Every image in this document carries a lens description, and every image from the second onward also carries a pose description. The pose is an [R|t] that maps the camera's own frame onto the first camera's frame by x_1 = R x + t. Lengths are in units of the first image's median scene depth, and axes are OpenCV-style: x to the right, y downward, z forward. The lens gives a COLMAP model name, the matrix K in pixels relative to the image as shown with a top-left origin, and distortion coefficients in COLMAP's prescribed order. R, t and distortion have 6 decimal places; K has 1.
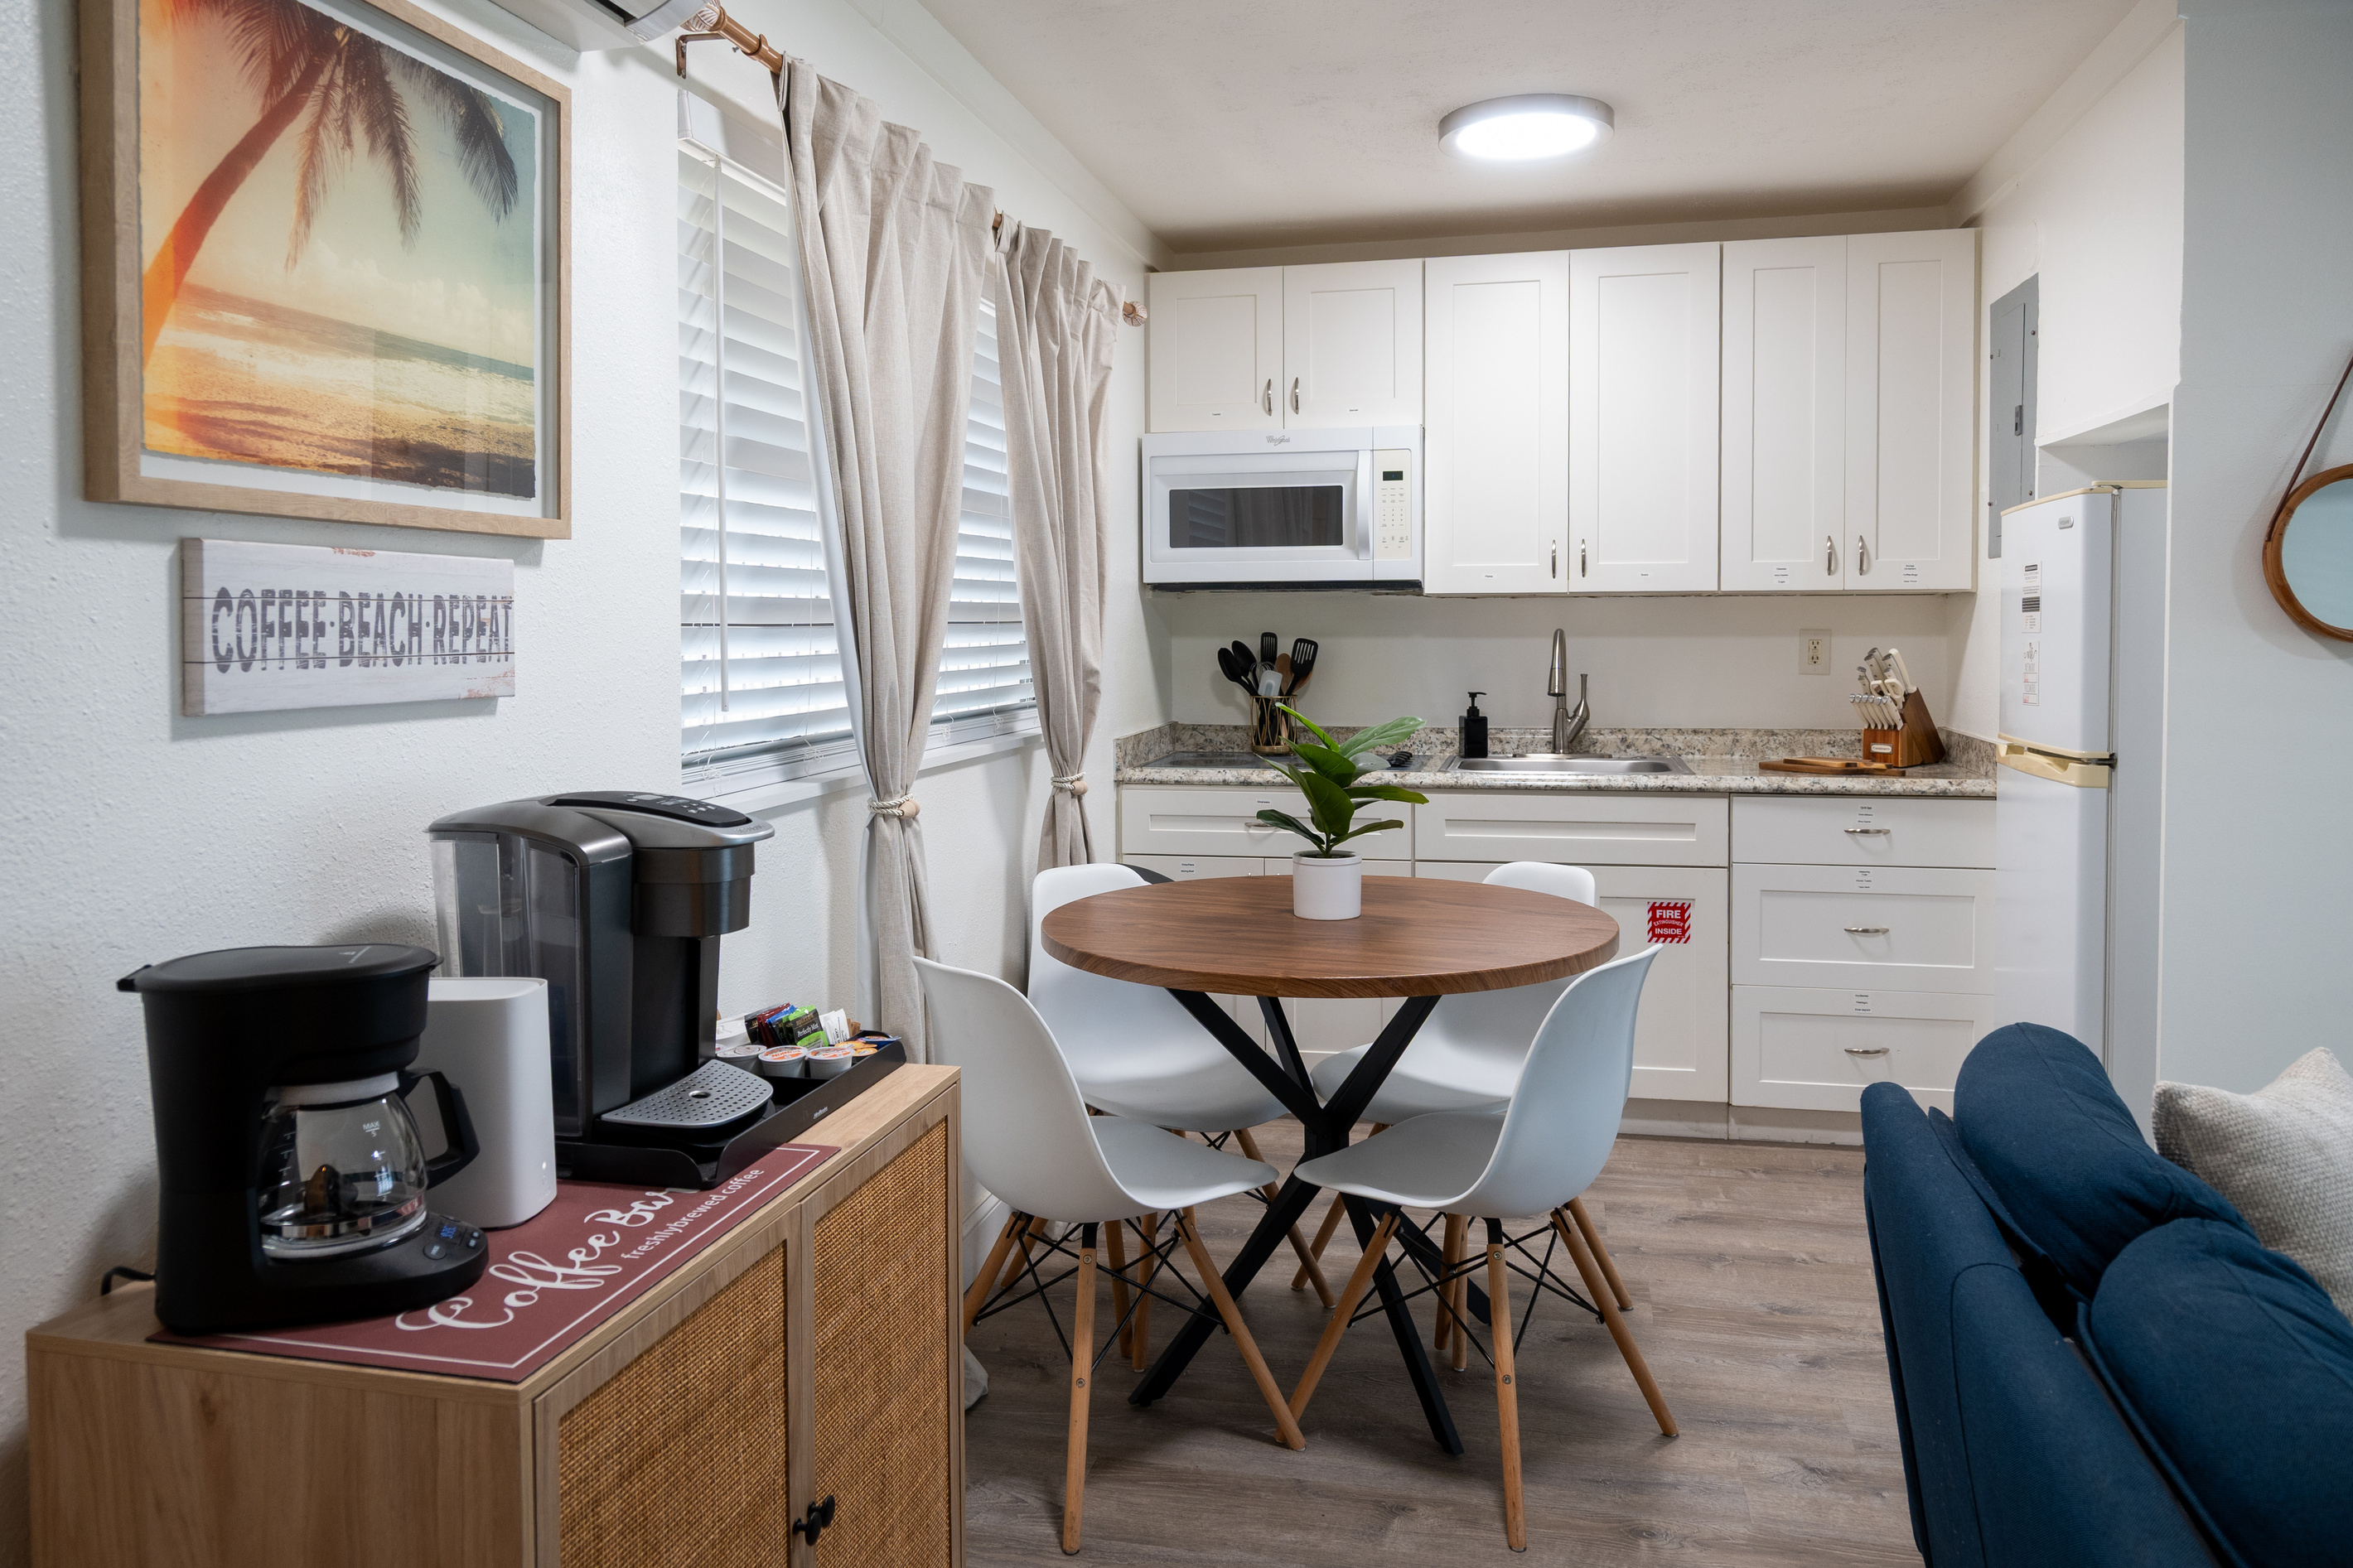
lens RADIAL K [[1698.1, 0, 1186.2], [0, 1698.1, 707.1], [0, 0, 1]] dist [-0.001718, 0.001542]
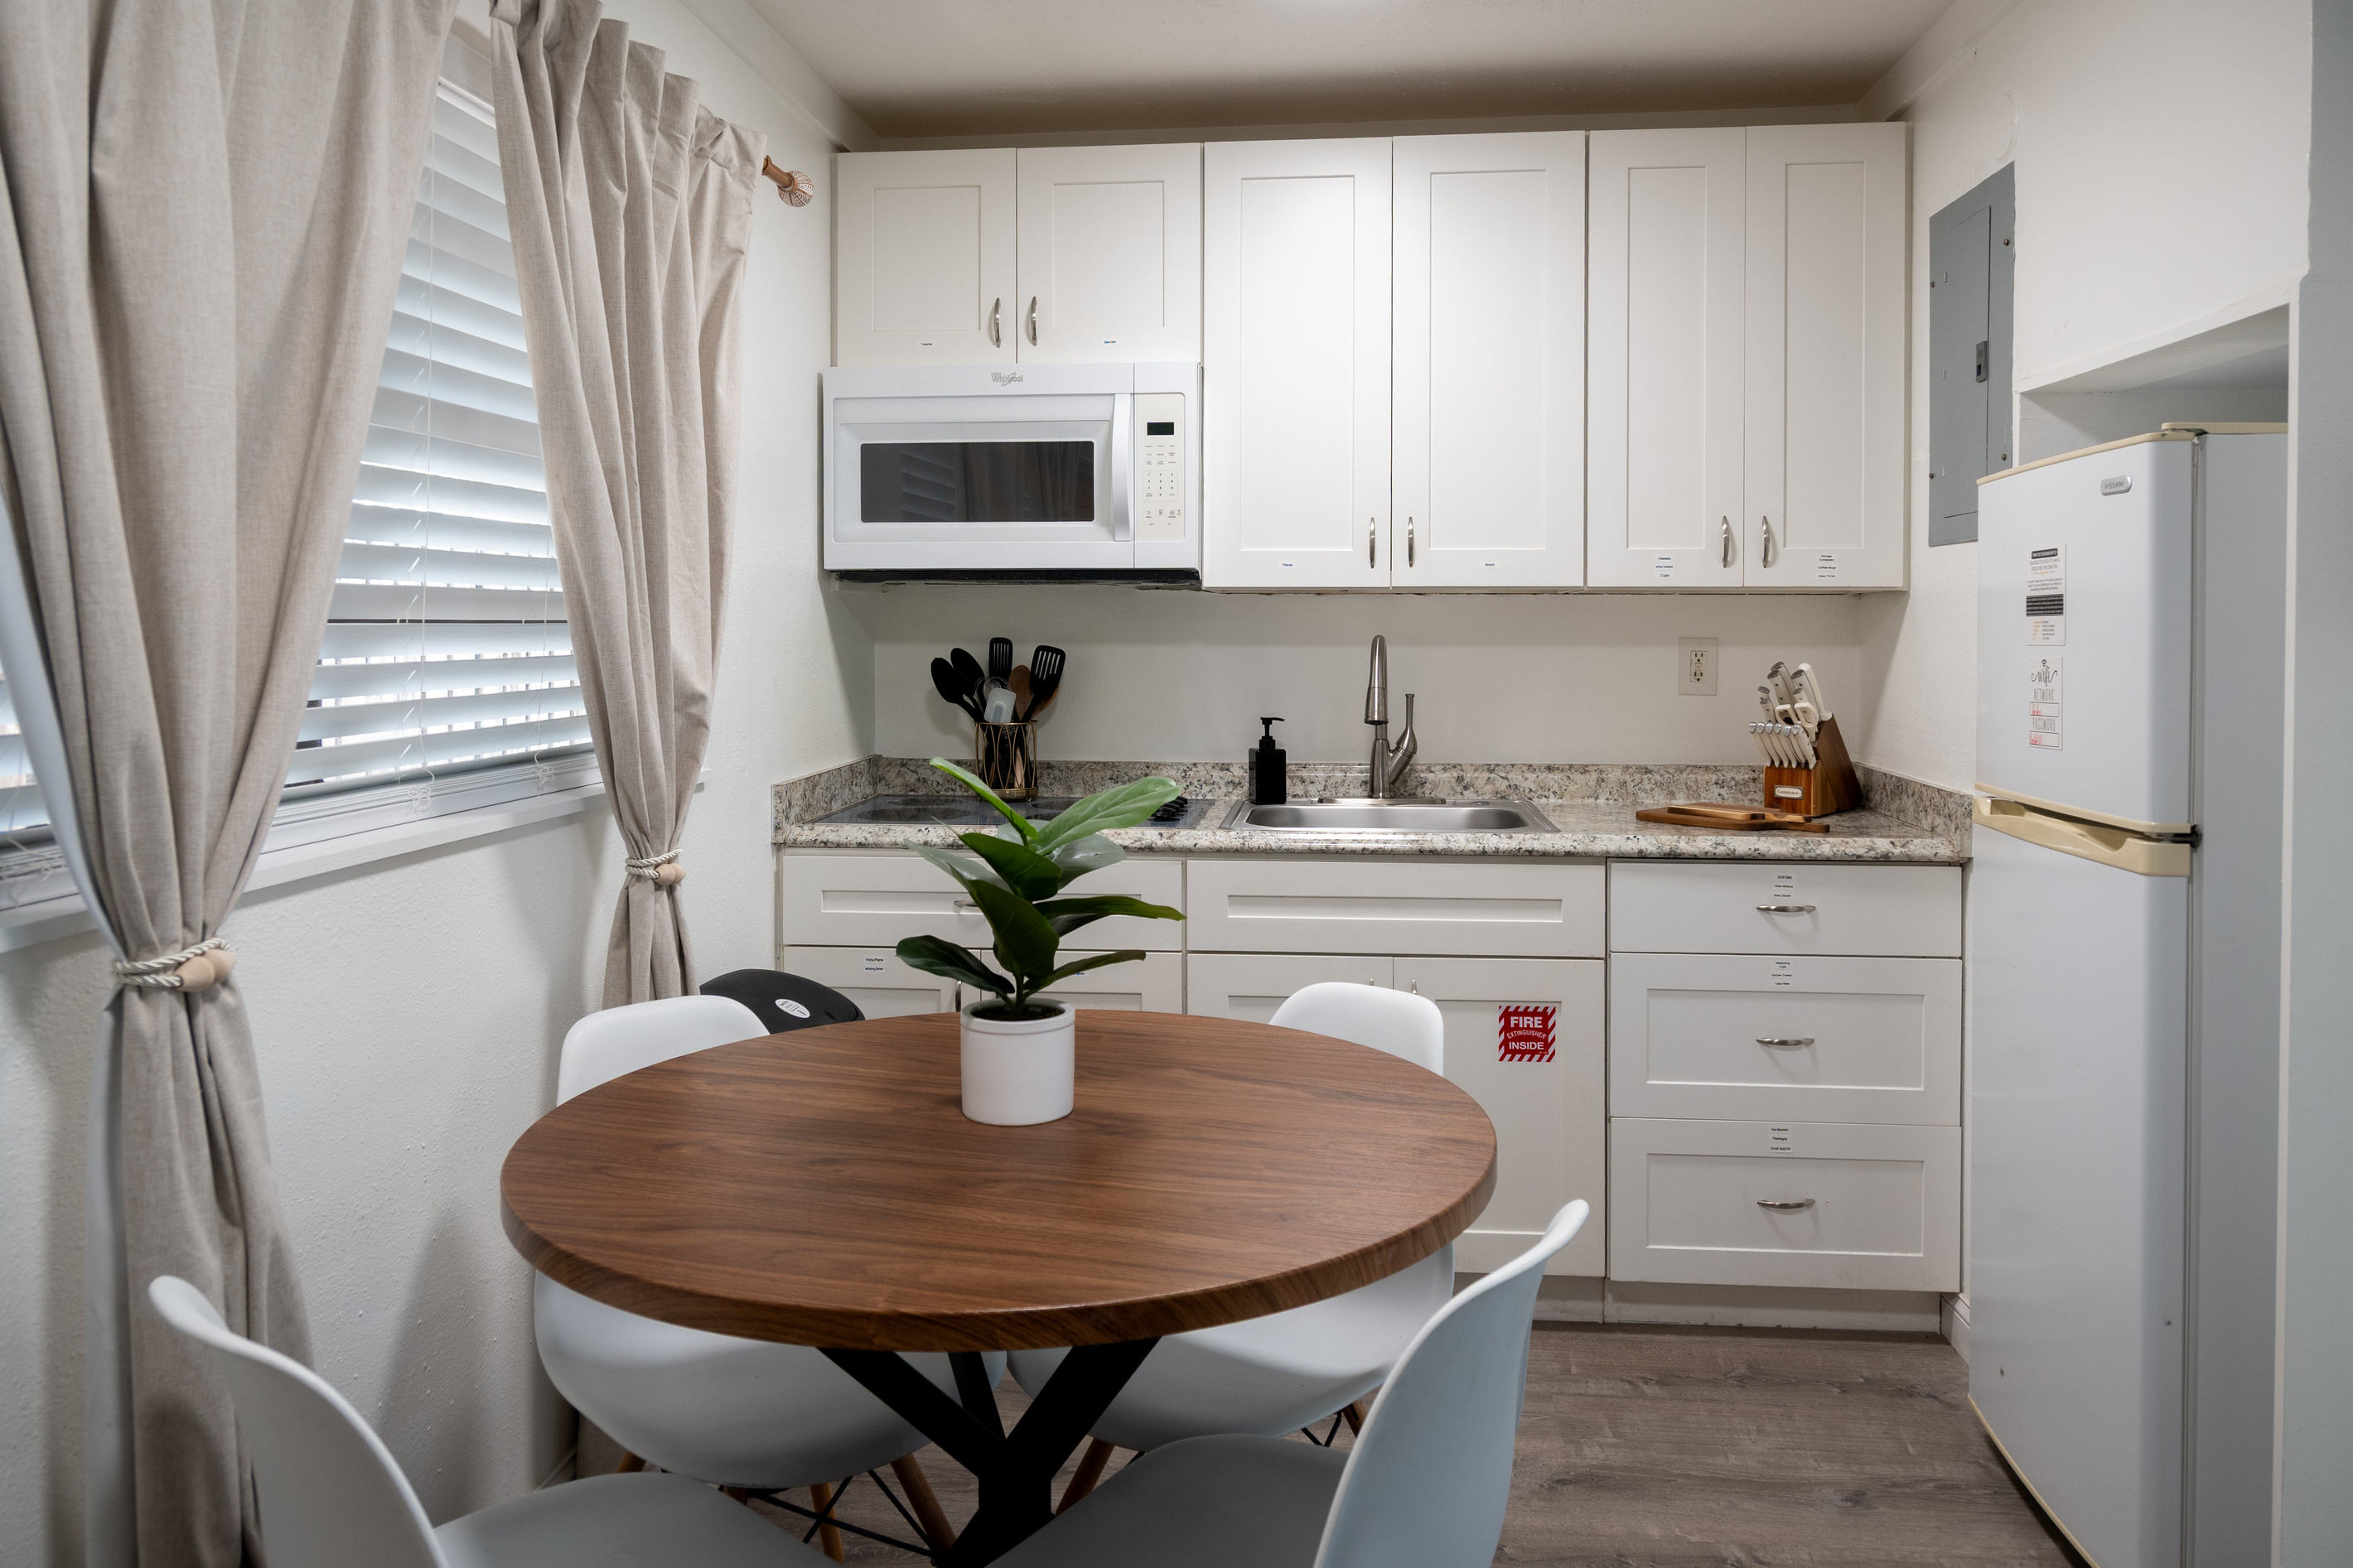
lens RADIAL K [[1698.1, 0, 1186.2], [0, 1698.1, 707.1], [0, 0, 1]] dist [-0.001718, 0.001542]
pose [[0.993529, 0.000633, 0.113579, 0.049920], [-0.000496, 0.999999, -0.001235, -0.013479], [-0.113579, 0.001170, 0.993528, 0.266507]]
